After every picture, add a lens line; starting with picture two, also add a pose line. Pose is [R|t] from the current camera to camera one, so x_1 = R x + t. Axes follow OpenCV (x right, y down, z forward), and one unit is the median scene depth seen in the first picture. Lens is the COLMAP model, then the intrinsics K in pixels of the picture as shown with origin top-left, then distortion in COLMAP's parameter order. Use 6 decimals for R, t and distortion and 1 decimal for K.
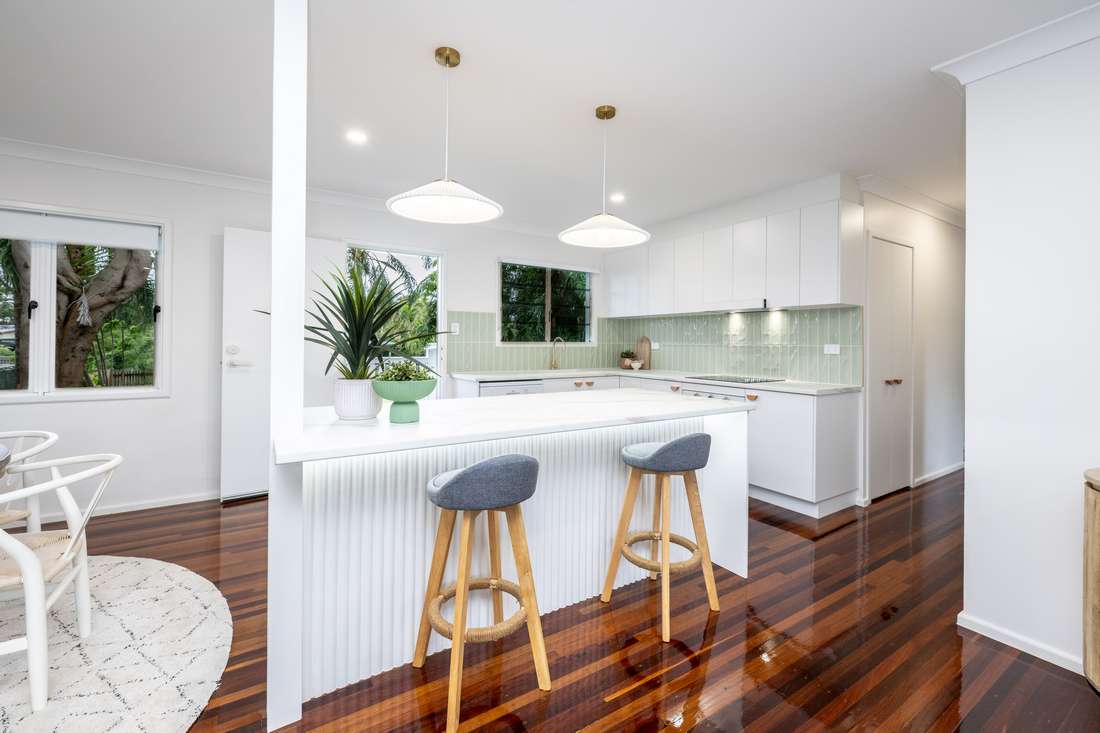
lens RADIAL K [[465.1, 0, 487.9], [0, 465.1, 341.6], [0, 0, 1]] dist [0.000674, 0.000132]
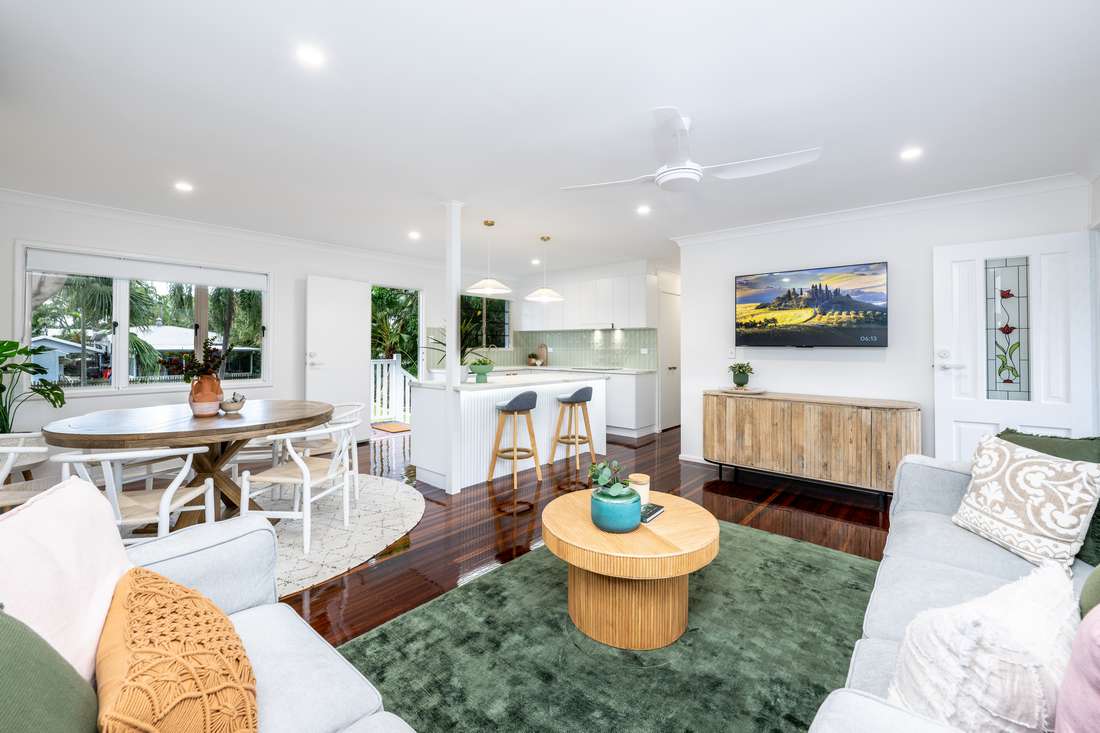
lens RADIAL K [[450.3, 0, 550.7], [0, 450.3, 344.7], [0, 0, 1]] dist [-0.002274, -0.000192]
pose [[0.923484, -0.002839, 0.383627, -0.273541], [0.004139, 0.999988, -0.002564, -0.005760], [-0.383615, 0.003955, 0.923485, -0.480429]]
